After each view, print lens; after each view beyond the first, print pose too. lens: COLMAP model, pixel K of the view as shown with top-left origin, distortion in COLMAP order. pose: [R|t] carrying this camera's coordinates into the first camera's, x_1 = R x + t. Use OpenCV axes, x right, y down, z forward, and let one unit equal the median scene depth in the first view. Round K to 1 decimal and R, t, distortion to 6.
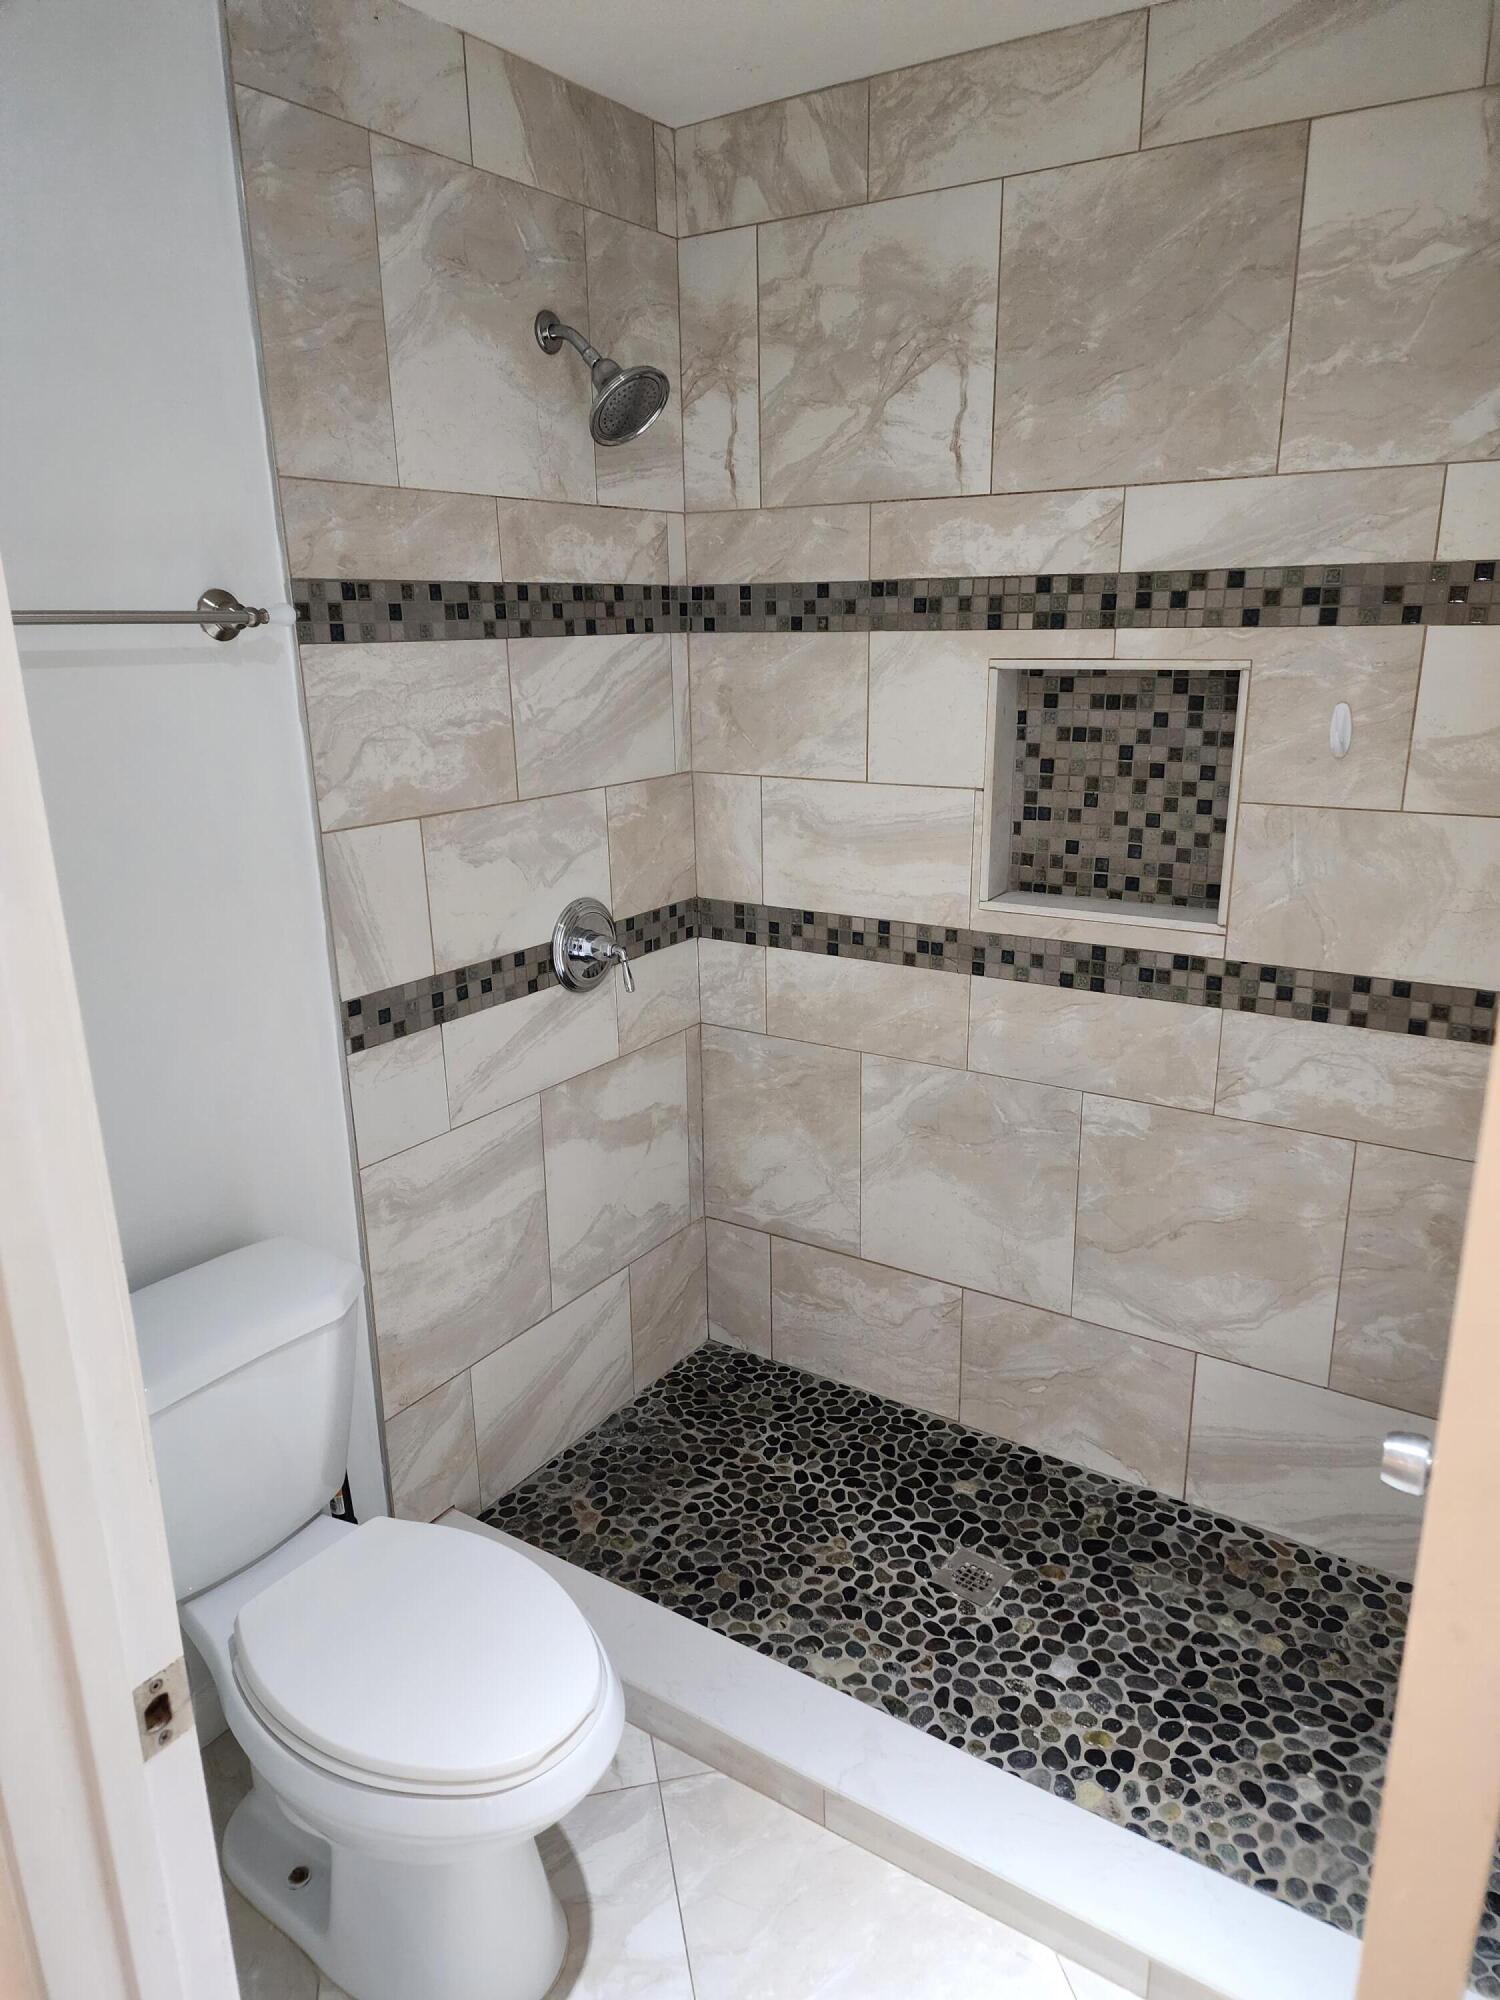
lens RADIAL K [[1331.9, 0, 750.2], [0, 1331.9, 1013.0], [0, 0, 1]] dist [0.075866, -0.074851]
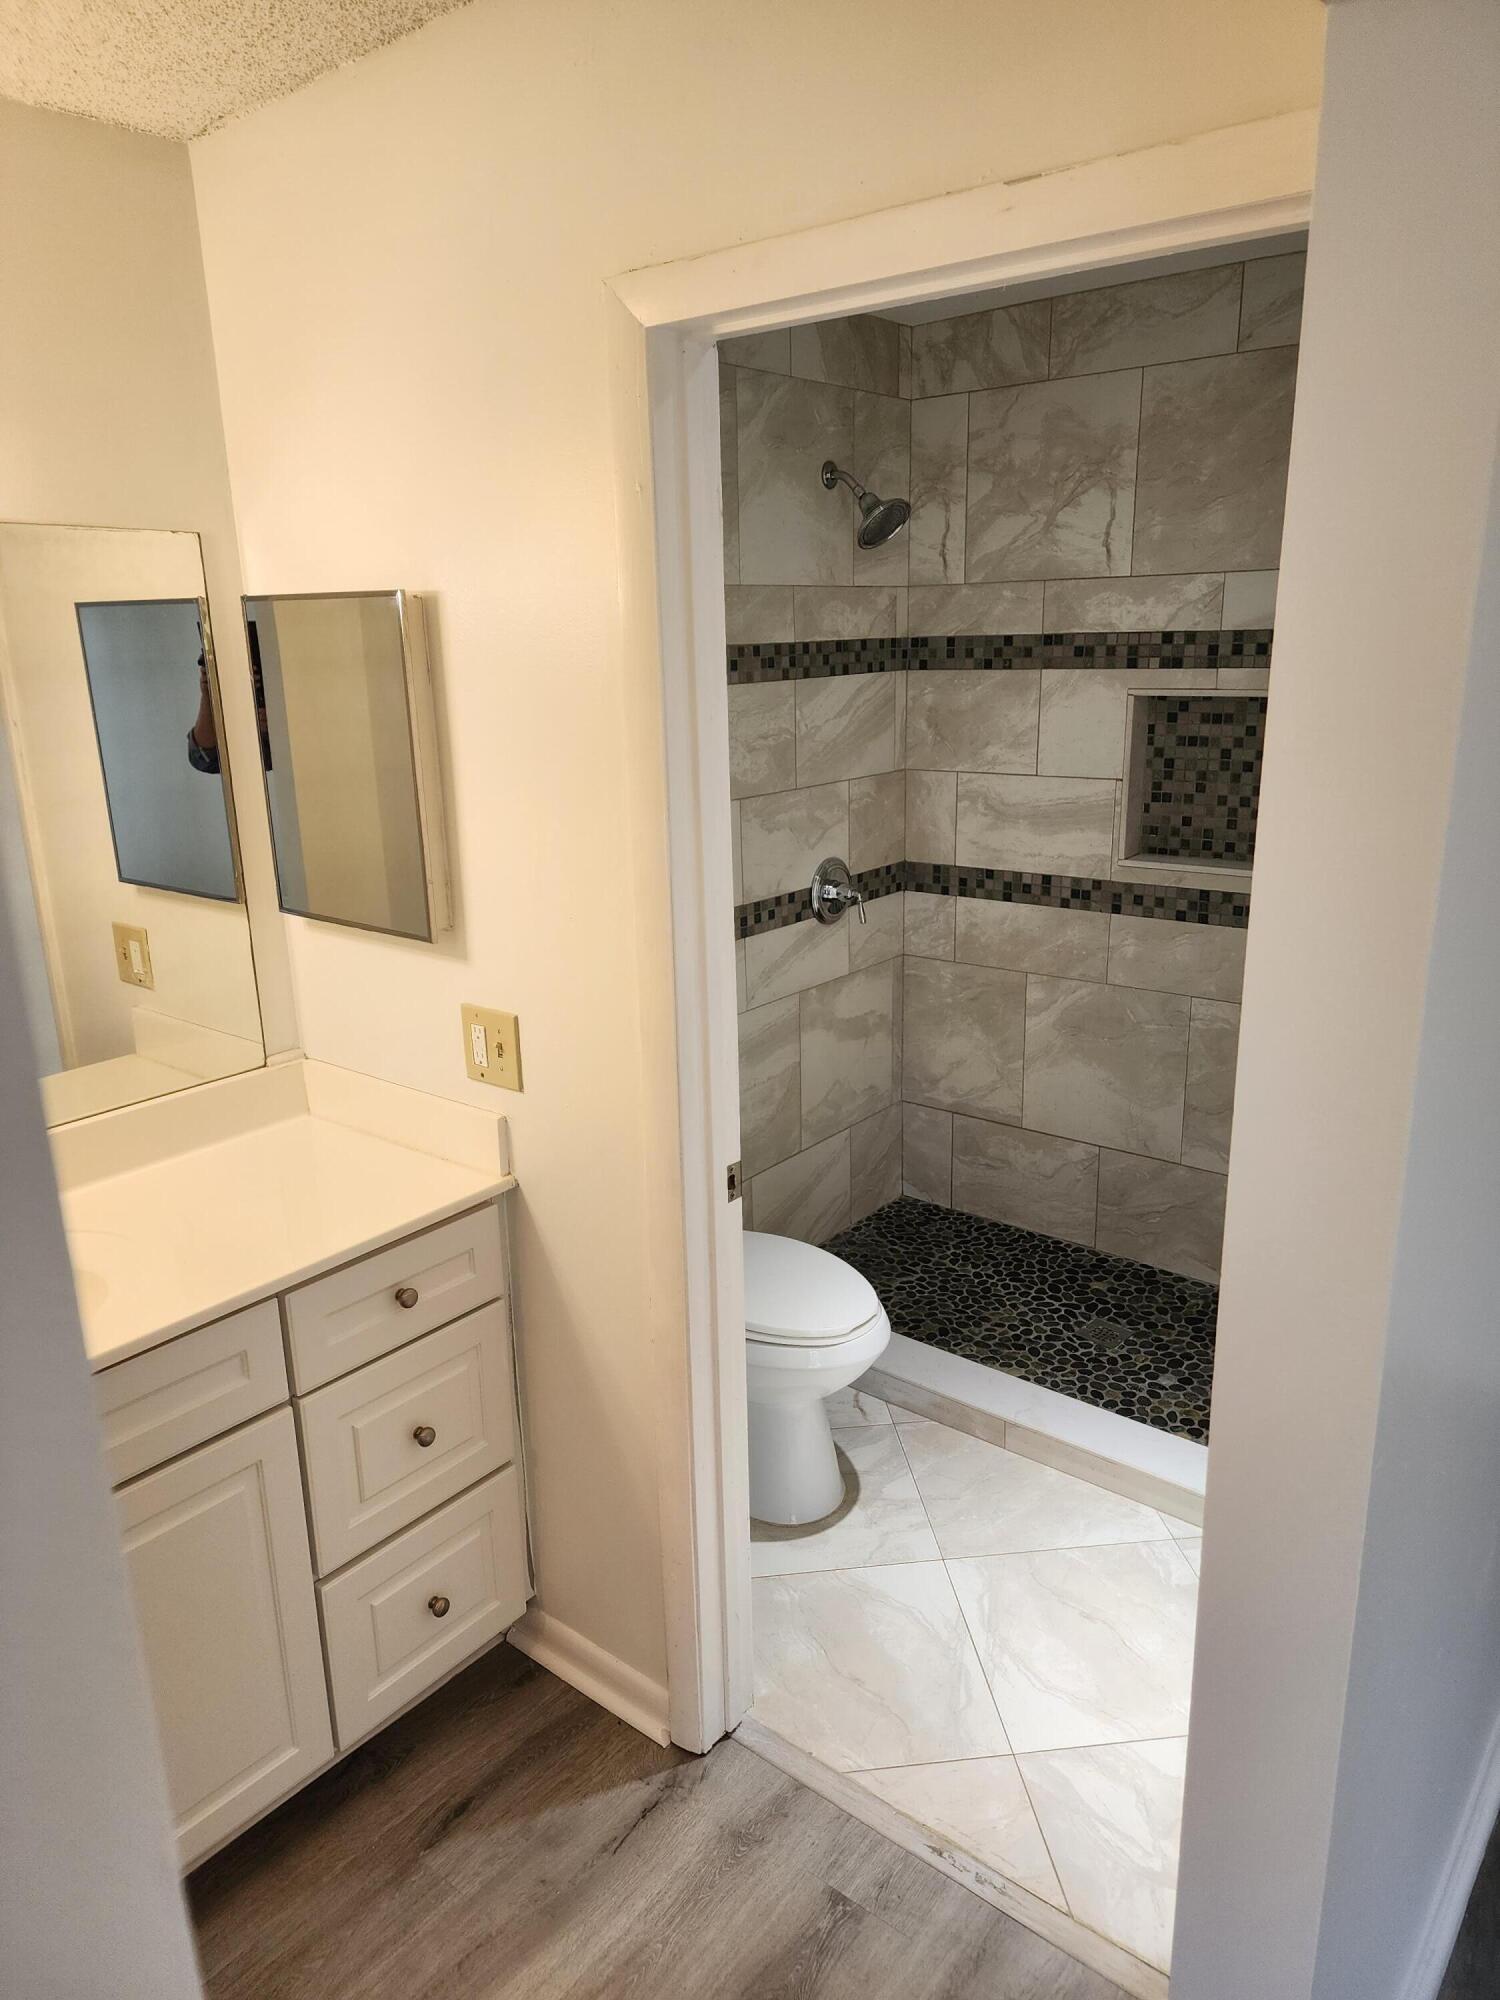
lens RADIAL K [[1331.9, 0, 738.2], [0, 1331.9, 1007.6], [0, 0, 1]] dist [0.075866, -0.074851]
pose [[0.994567, 0.017919, -0.102549, -0.078864], [-0.018824, 0.999792, -0.007861, 0.091579], [0.102387, 0.009749, 0.994697, -0.447393]]
